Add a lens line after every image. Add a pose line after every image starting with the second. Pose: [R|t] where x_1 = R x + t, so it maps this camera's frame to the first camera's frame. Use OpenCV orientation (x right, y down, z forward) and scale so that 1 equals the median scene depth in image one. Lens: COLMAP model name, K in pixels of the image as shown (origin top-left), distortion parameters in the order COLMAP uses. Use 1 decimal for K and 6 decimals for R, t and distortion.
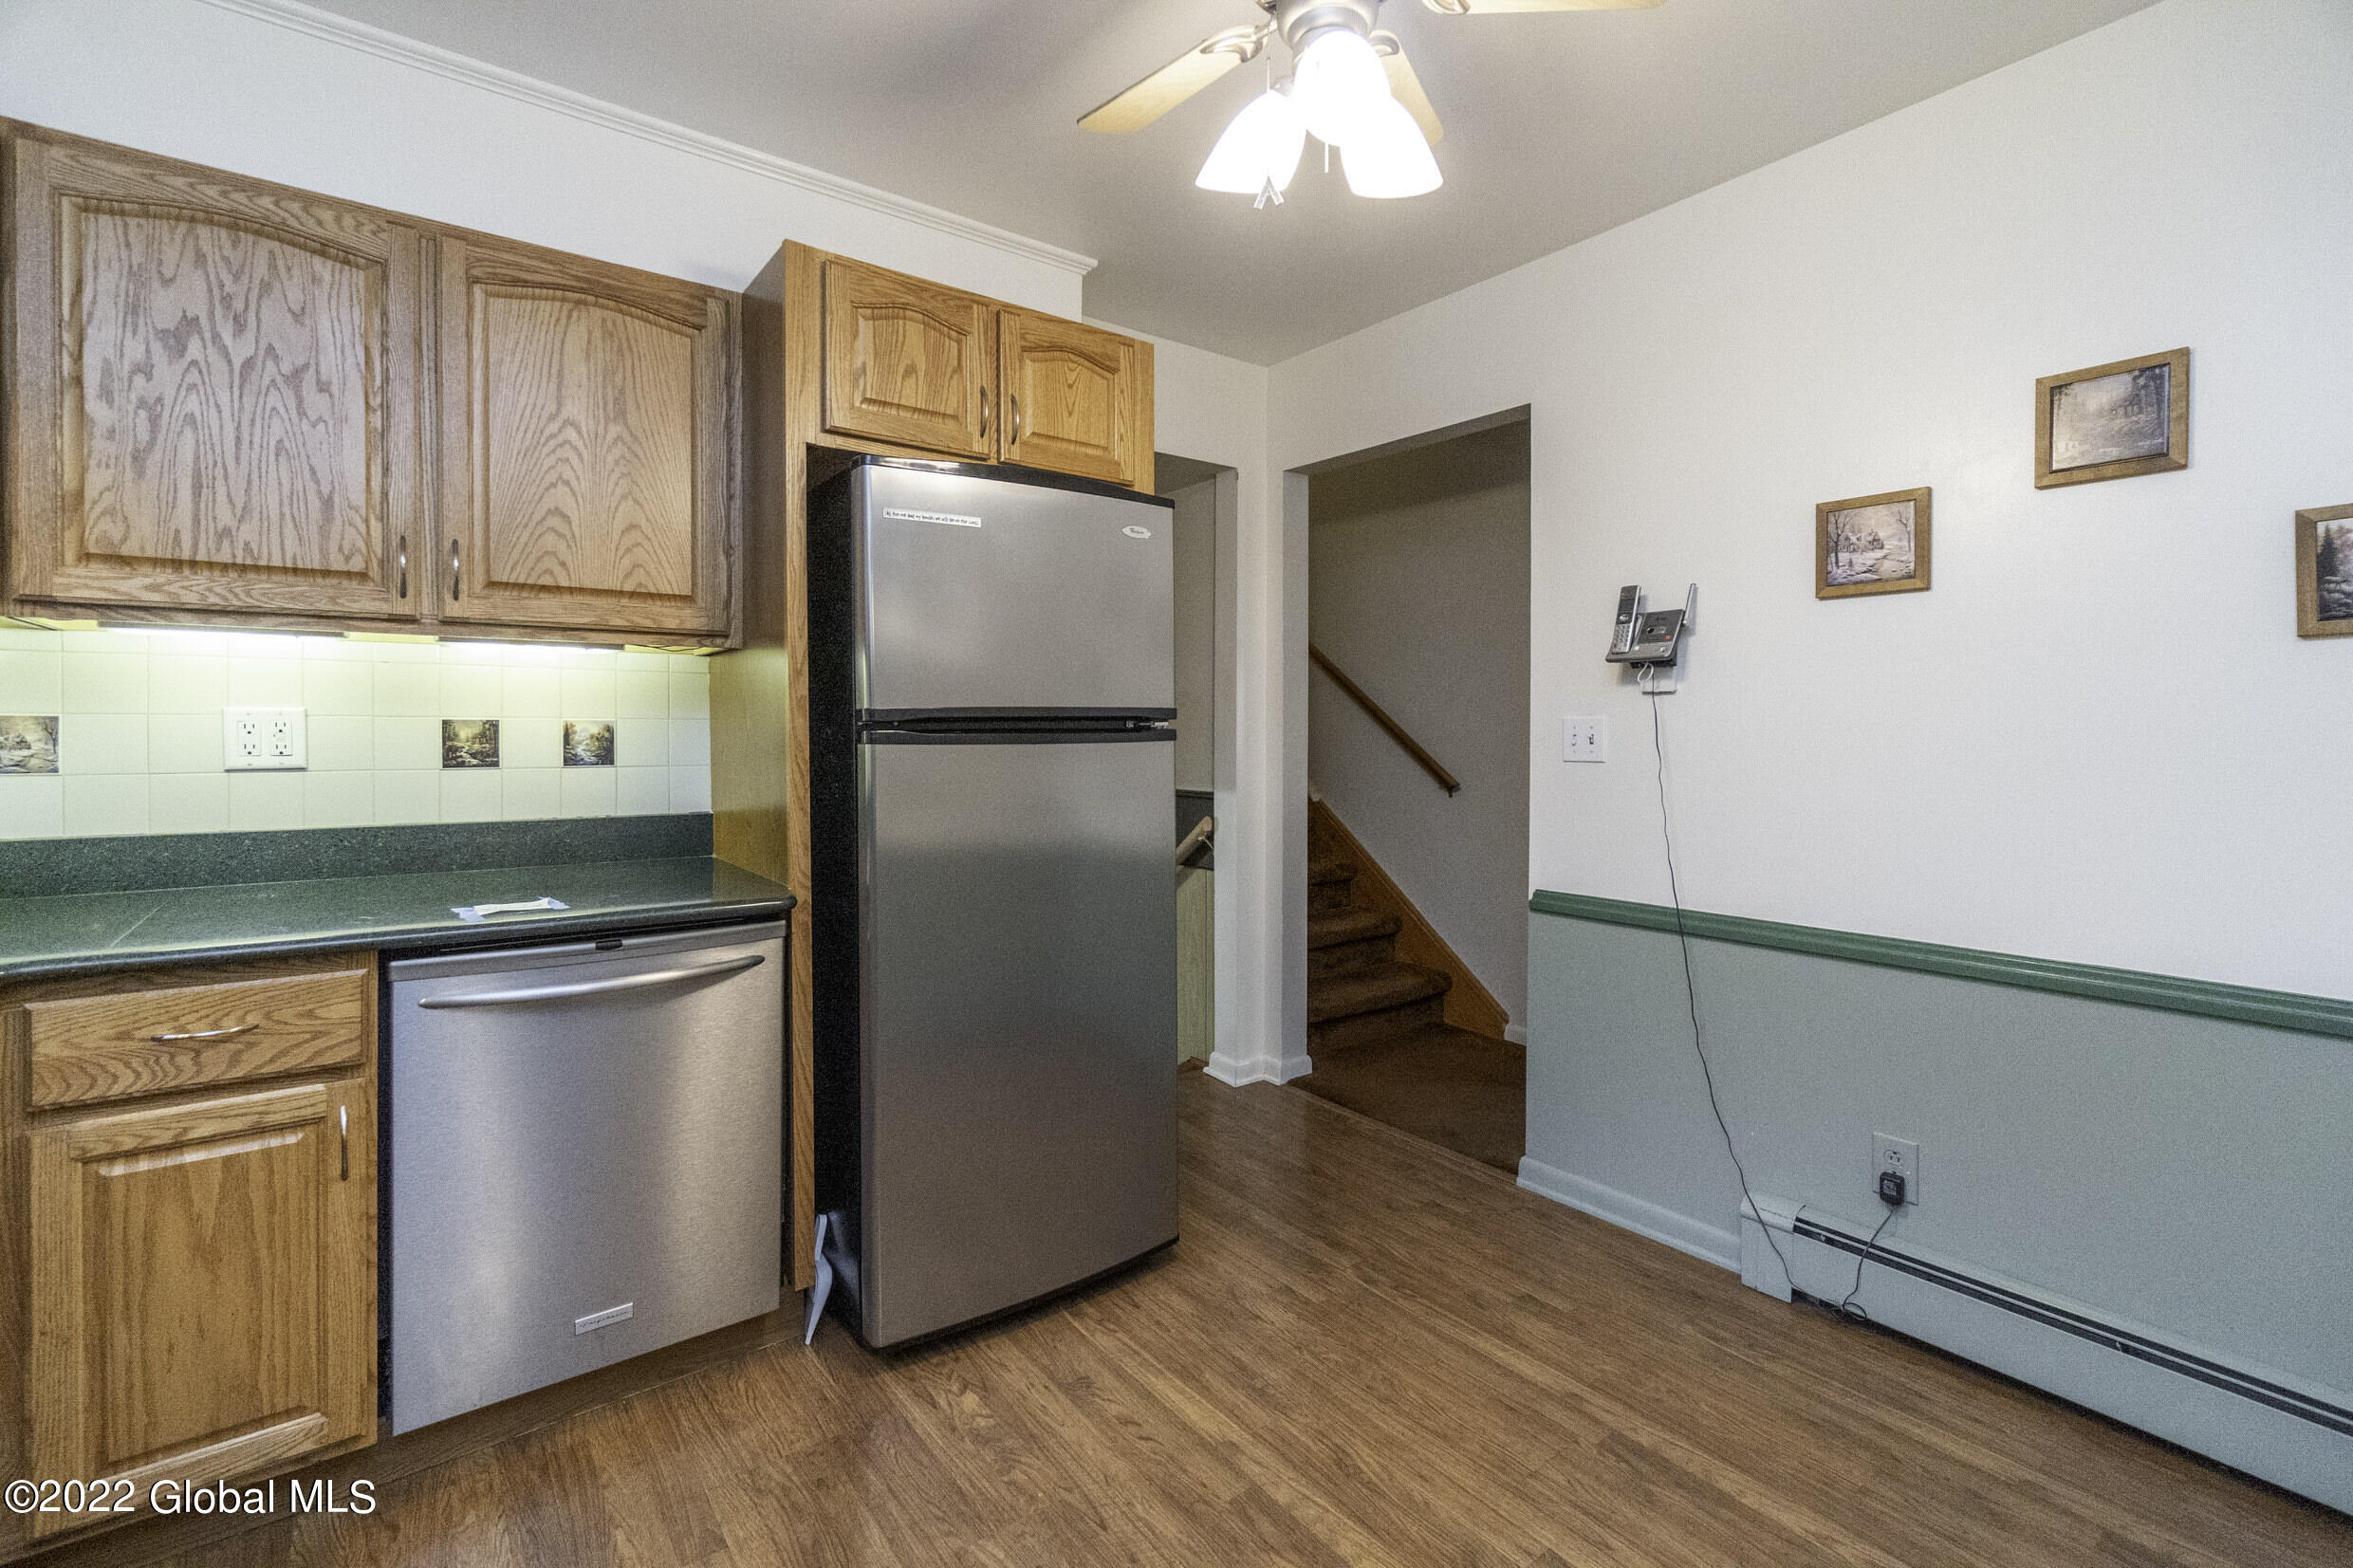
lens RADIAL K [[1026.9, 0, 1194.8], [0, 1026.9, 732.6], [0, 0, 1]] dist [-0.003464, -0.000054]
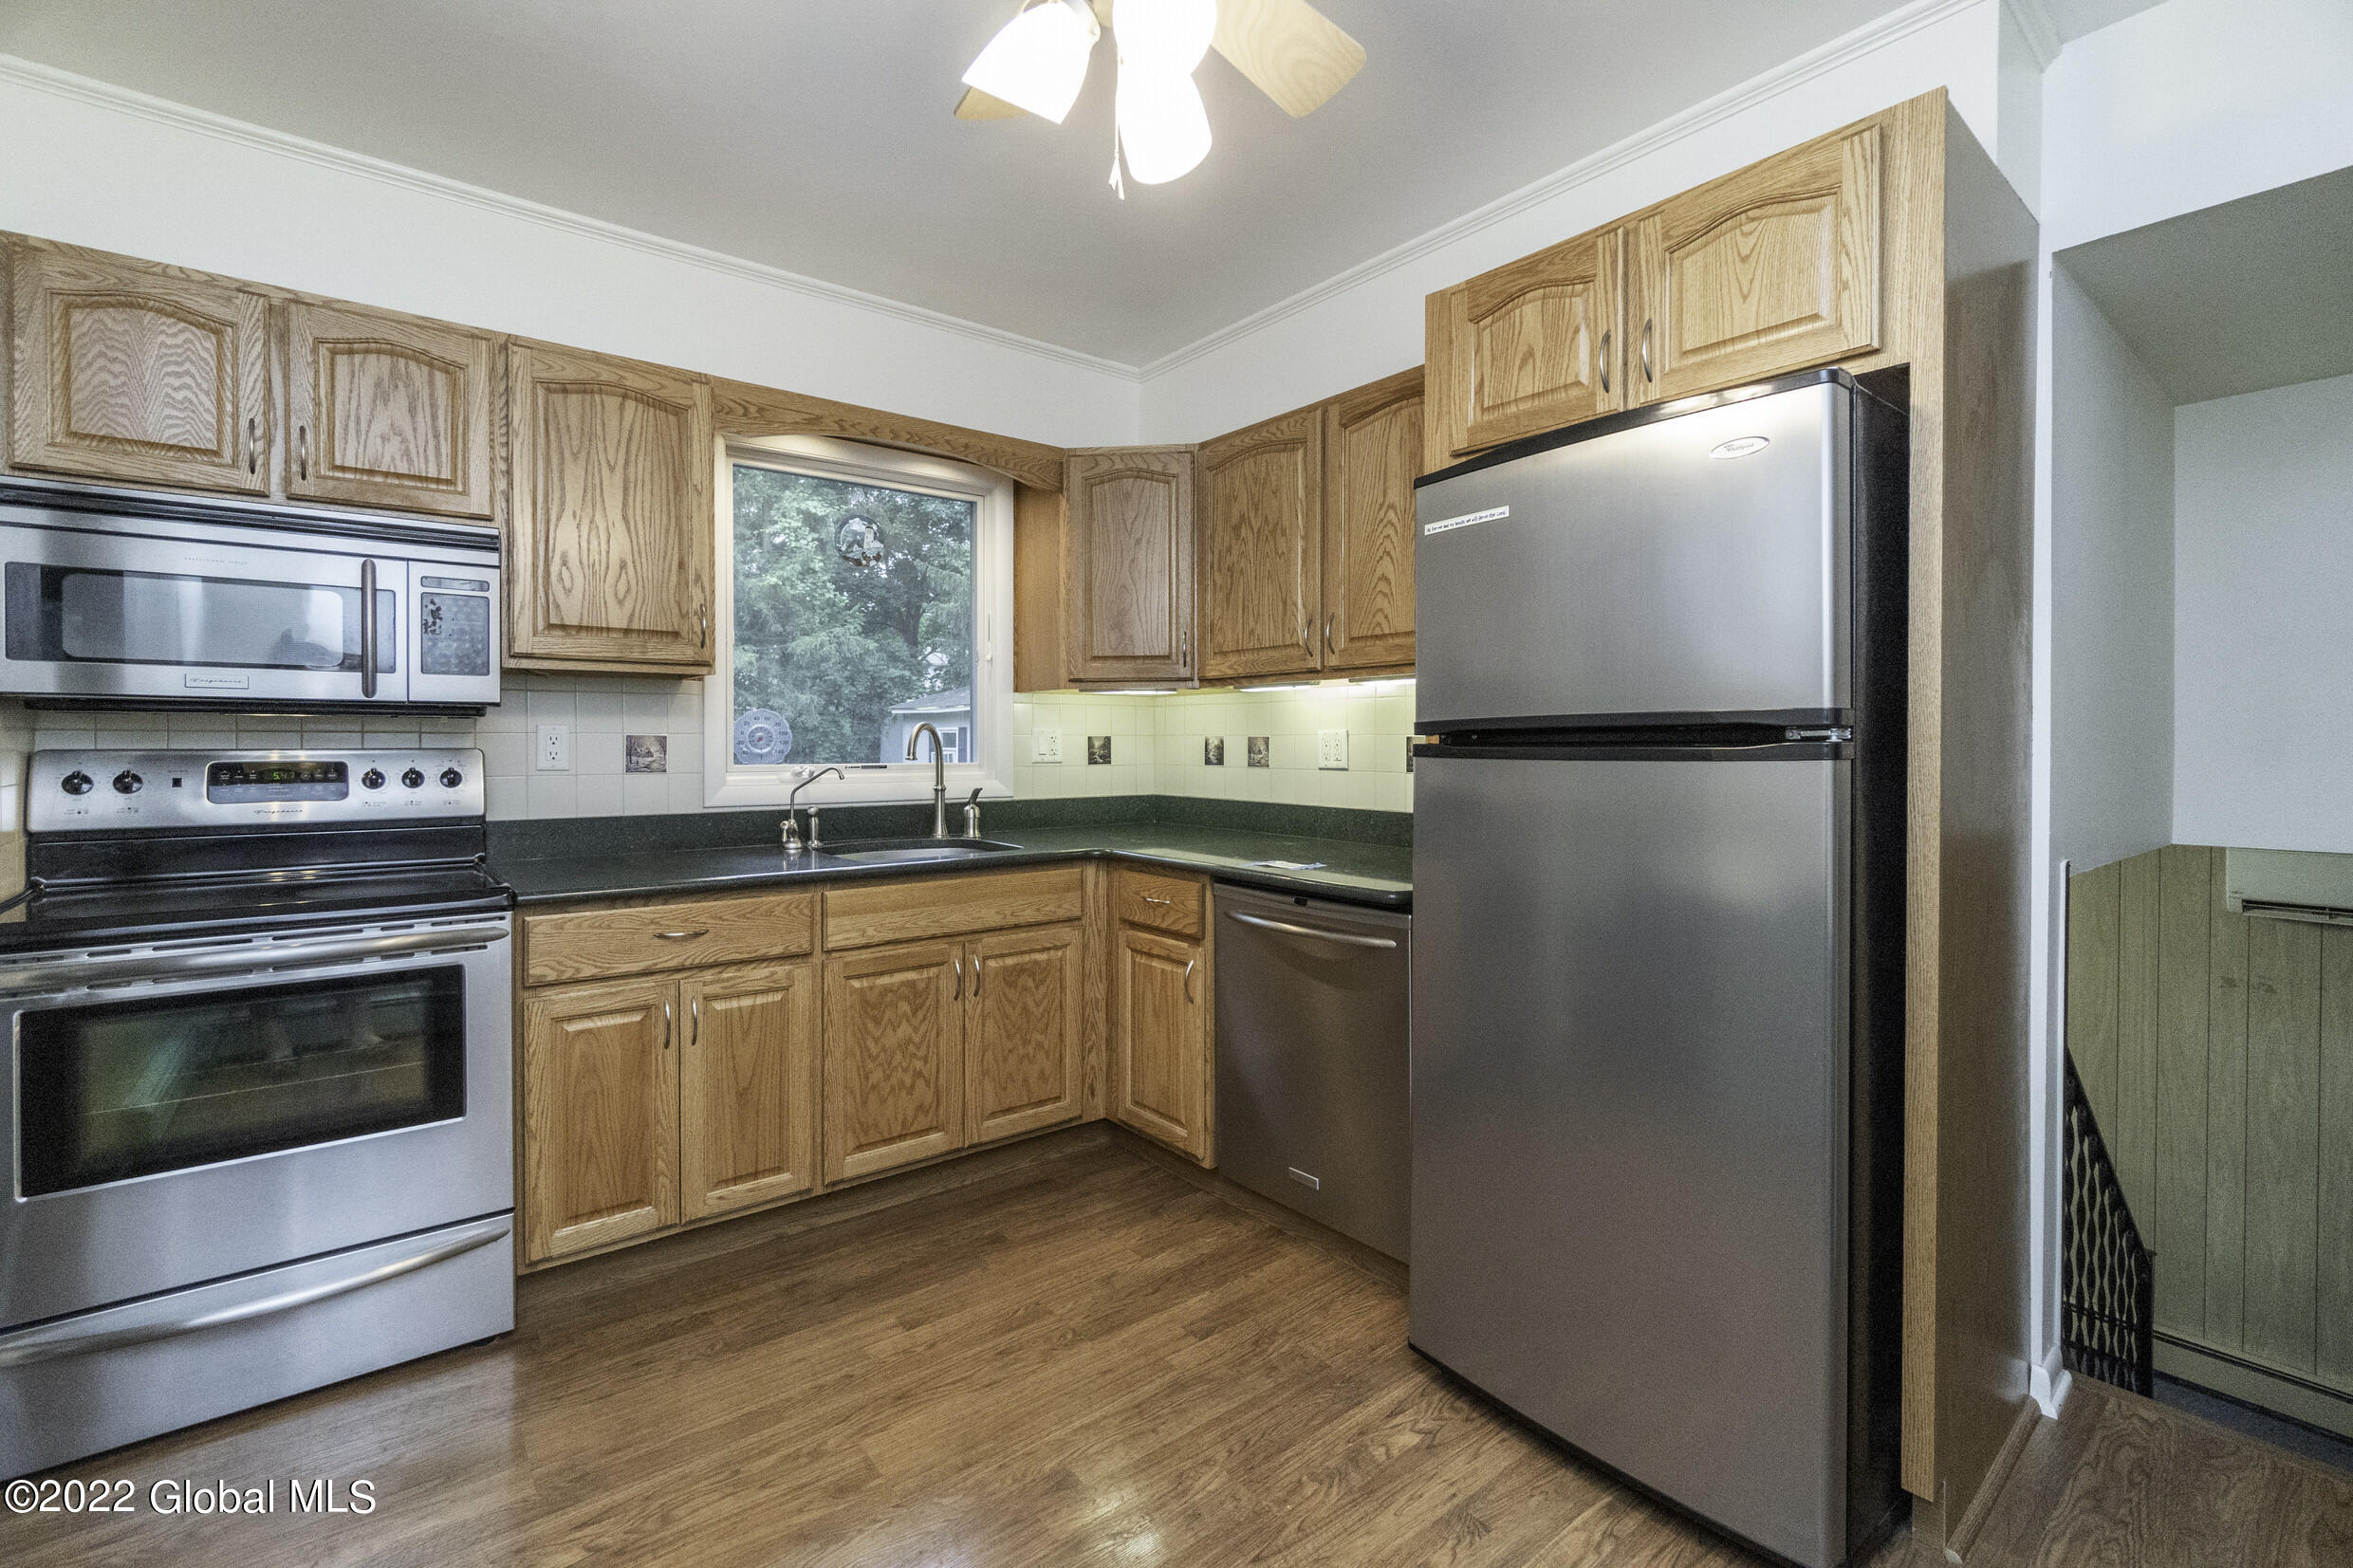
lens RADIAL K [[1026.9, 0, 1142.2], [0, 1026.9, 741.7], [0, 0, 1]] dist [-0.003464, -0.000054]
pose [[0.006494, -0.005533, -0.999964, 0.783315], [-0.007138, 0.999959, -0.005580, 0.004995], [0.999953, 0.007174, 0.006454, 0.779212]]
